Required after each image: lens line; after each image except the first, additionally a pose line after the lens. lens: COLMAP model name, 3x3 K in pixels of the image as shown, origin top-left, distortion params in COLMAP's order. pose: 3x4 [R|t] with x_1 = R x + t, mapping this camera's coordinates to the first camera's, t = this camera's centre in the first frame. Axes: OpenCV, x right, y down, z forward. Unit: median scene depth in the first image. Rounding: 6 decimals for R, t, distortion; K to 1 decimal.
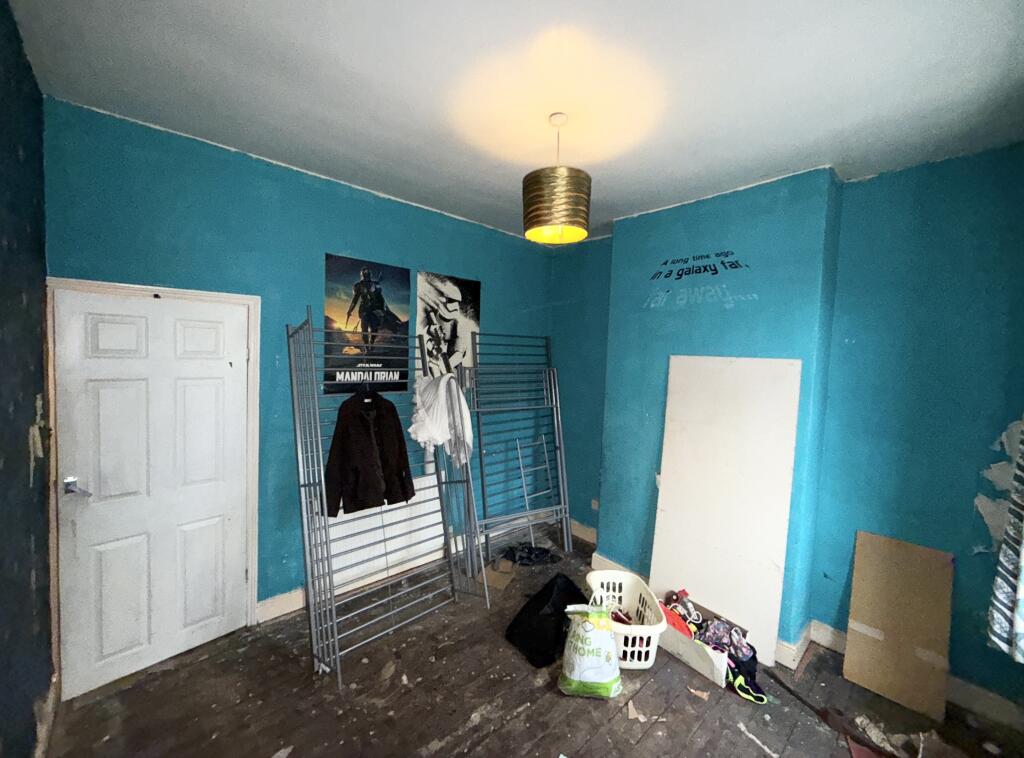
lens RADIAL K [[405.7, 0, 512.0], [0, 405.7, 379.0], [0, 0, 1]] dist [-0.000639, -0.000091]
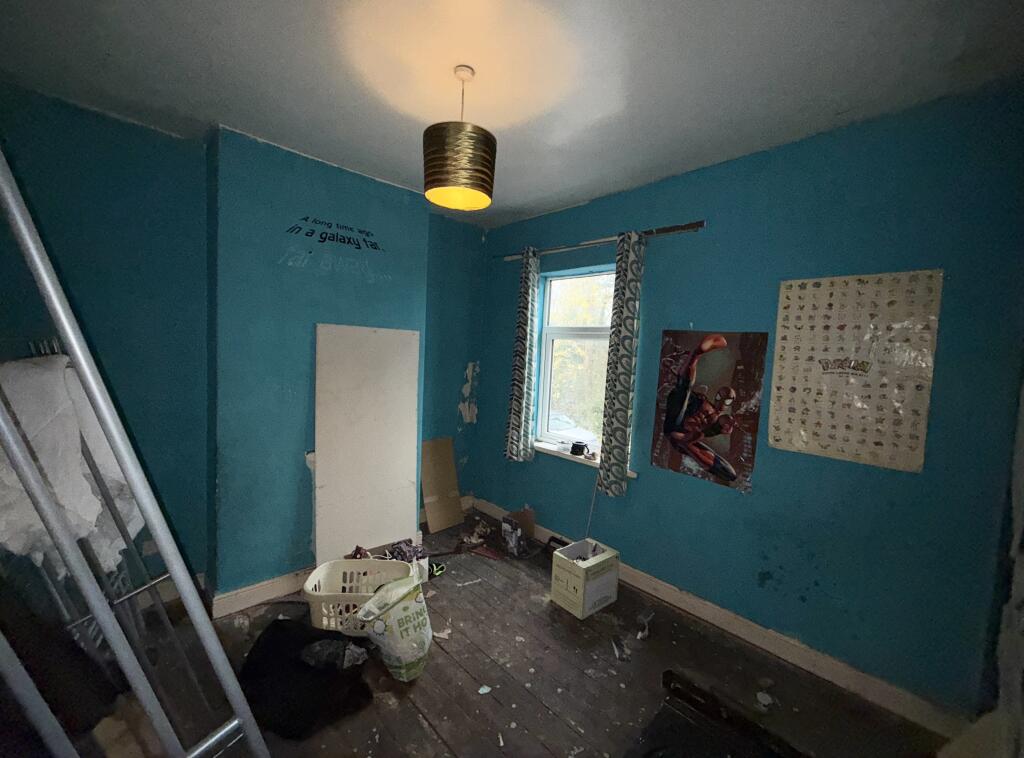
lens RADIAL K [[405.7, 0, 512.0], [0, 405.7, 379.0], [0, 0, 1]] dist [-0.000639, -0.000091]
pose [[-0.030963, -0.113543, 0.993050, -0.626196], [0.017245, 0.993318, 0.114112, -0.034020], [-0.999372, 0.020658, -0.028798, 0.648820]]
